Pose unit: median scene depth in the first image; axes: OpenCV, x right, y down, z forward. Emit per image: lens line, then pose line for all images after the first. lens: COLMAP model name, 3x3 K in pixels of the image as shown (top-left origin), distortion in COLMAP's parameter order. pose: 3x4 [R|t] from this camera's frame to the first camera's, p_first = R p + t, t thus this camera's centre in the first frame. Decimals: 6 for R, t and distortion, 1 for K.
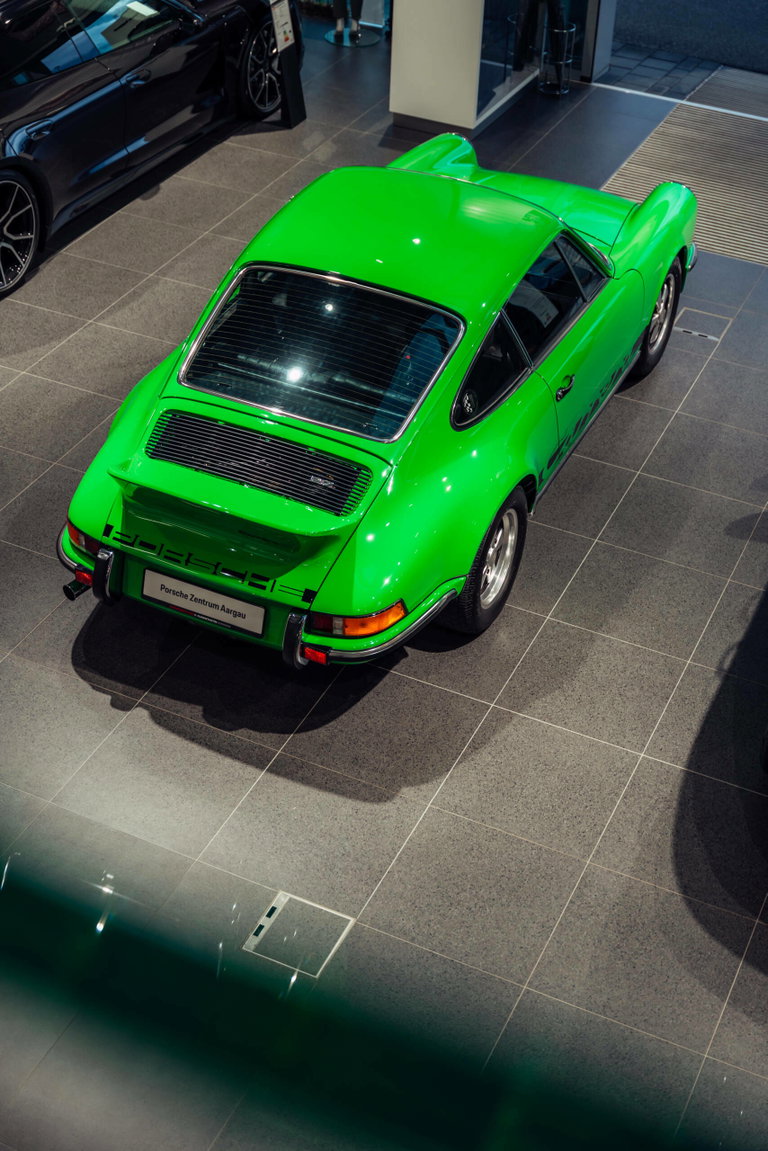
lens RADIAL K [[1658.8, 0, 384.0], [0, 1658.8, 575.5], [0, 0, 1]] dist [-0.079947, -0.050521]
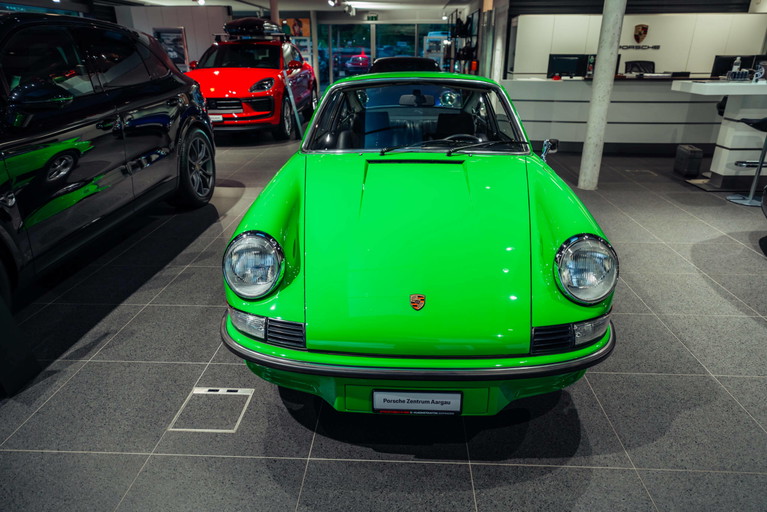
lens RADIAL K [[493.9, 0, 383.5], [0, 493.9, 256.0], [0, 0, 1]] dist [-0.000352, -0.000140]
pose [[-0.922321, 0.115528, -0.368751, 0.277464], [-0.258254, 0.525572, 0.810604, -0.573983], [0.287453, 0.842868, -0.454911, 1.515483]]
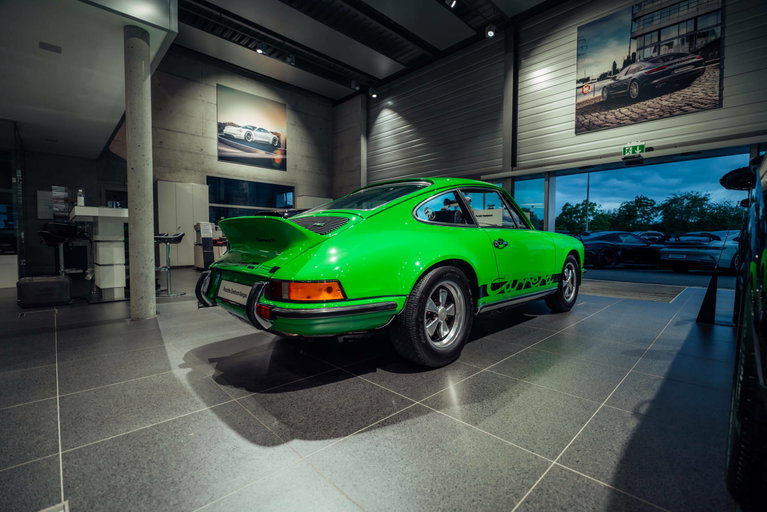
lens RADIAL K [[347.2, 0, 383.5], [0, 347.2, 256.0], [0, 0, 1]] dist [-0.013260, 0.000195]
pose [[0.934684, -0.015336, -0.355150, 0.136268], [-0.192906, 0.817286, -0.542984, 0.135461], [0.298586, 0.576029, 0.760945, 0.756144]]
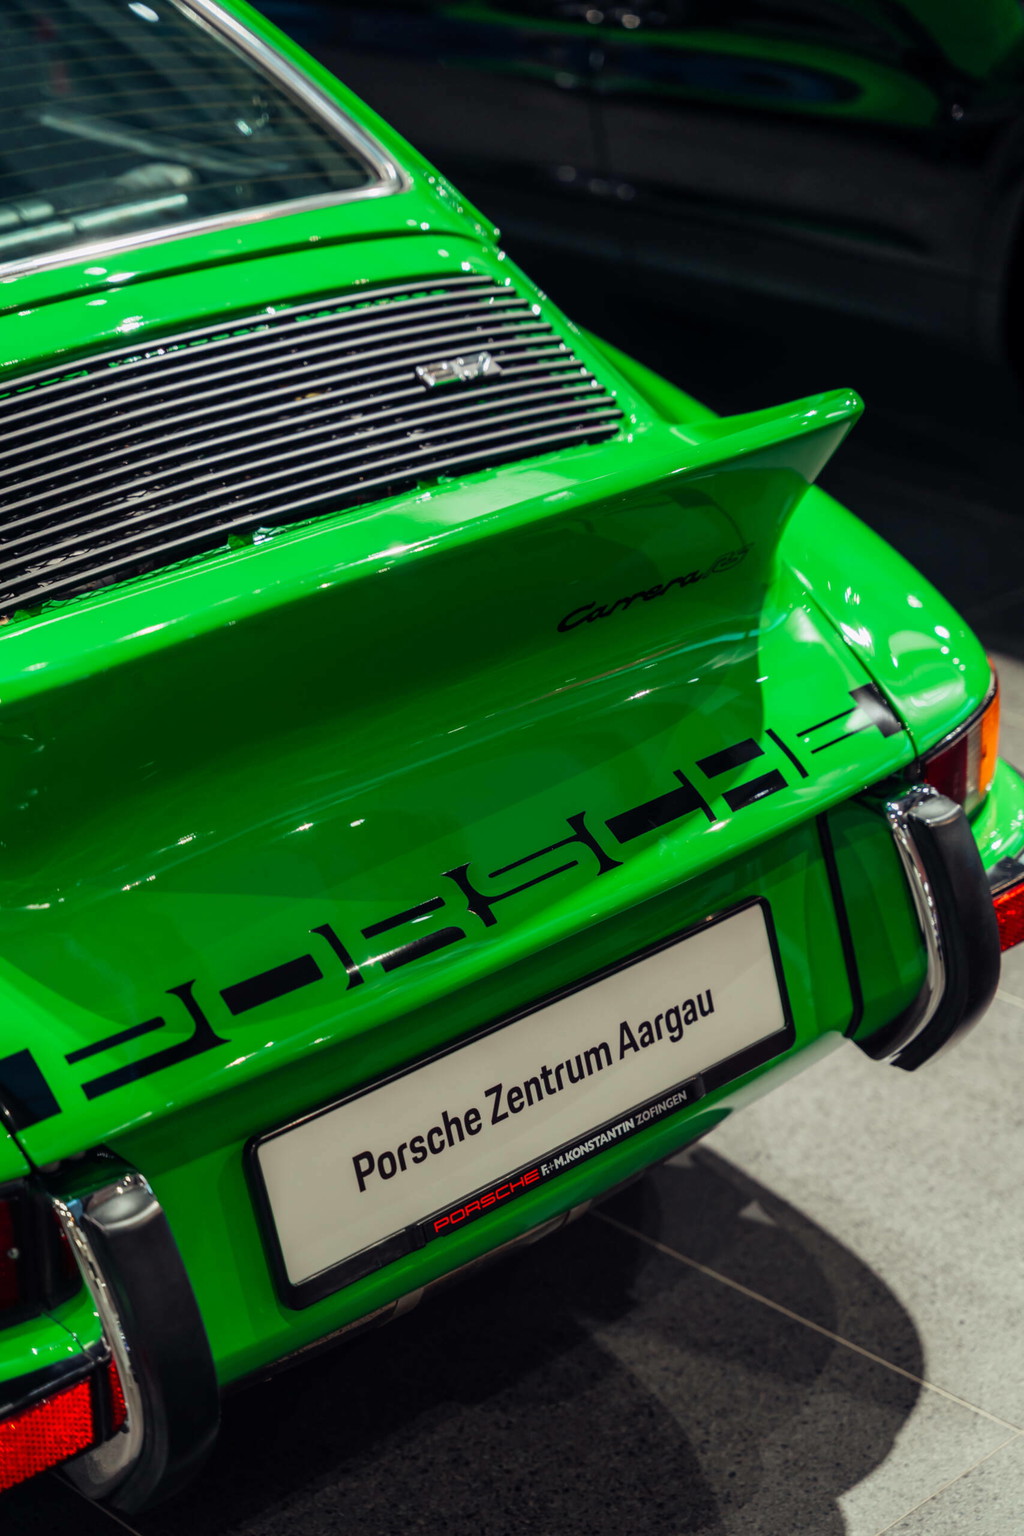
lens RADIAL K [[3076.1, 0, 512.0], [0, 3076.1, 768.0], [0, 0, 1]] dist [0.035094, -2.110430]
pose [[0.351761, -0.423240, 0.834944, -0.392104], [0.593382, 0.790668, 0.150805, -0.069758], [-0.723990, 0.442394, 0.529269, 0.774749]]
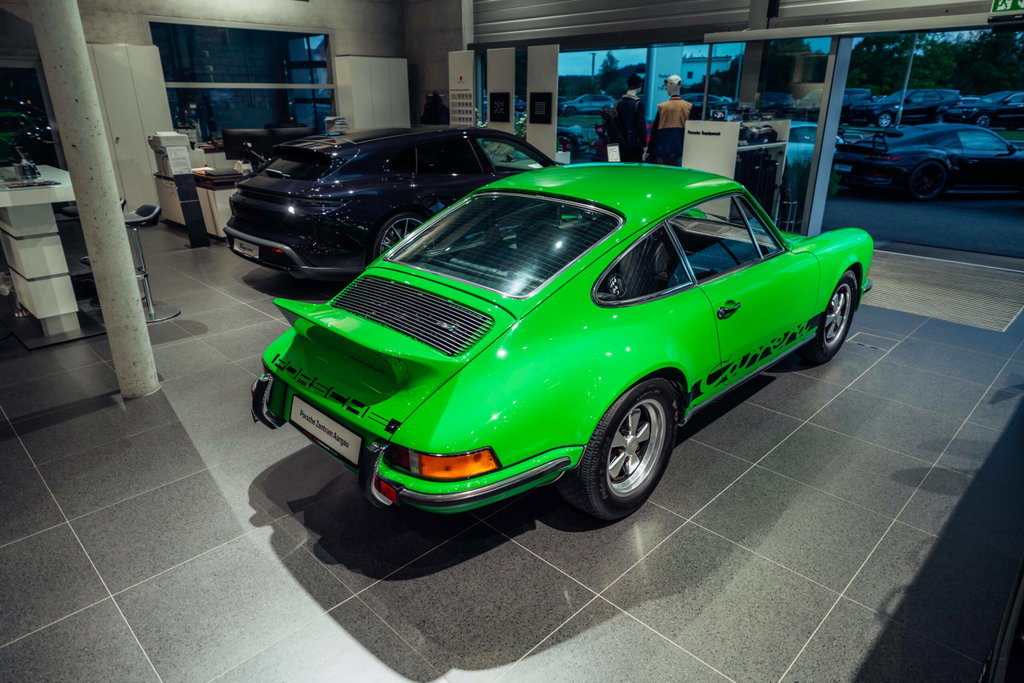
lens RADIAL K [[647.6, 0, 509.2], [0, 647.6, 343.5], [0, 0, 1]] dist [0.001483, 0.002553]
pose [[0.939841, 0.087013, -0.330346, 0.128051], [-0.178407, 0.949686, -0.257424, 0.048158], [0.291326, 0.300873, 0.908077, 0.633279]]
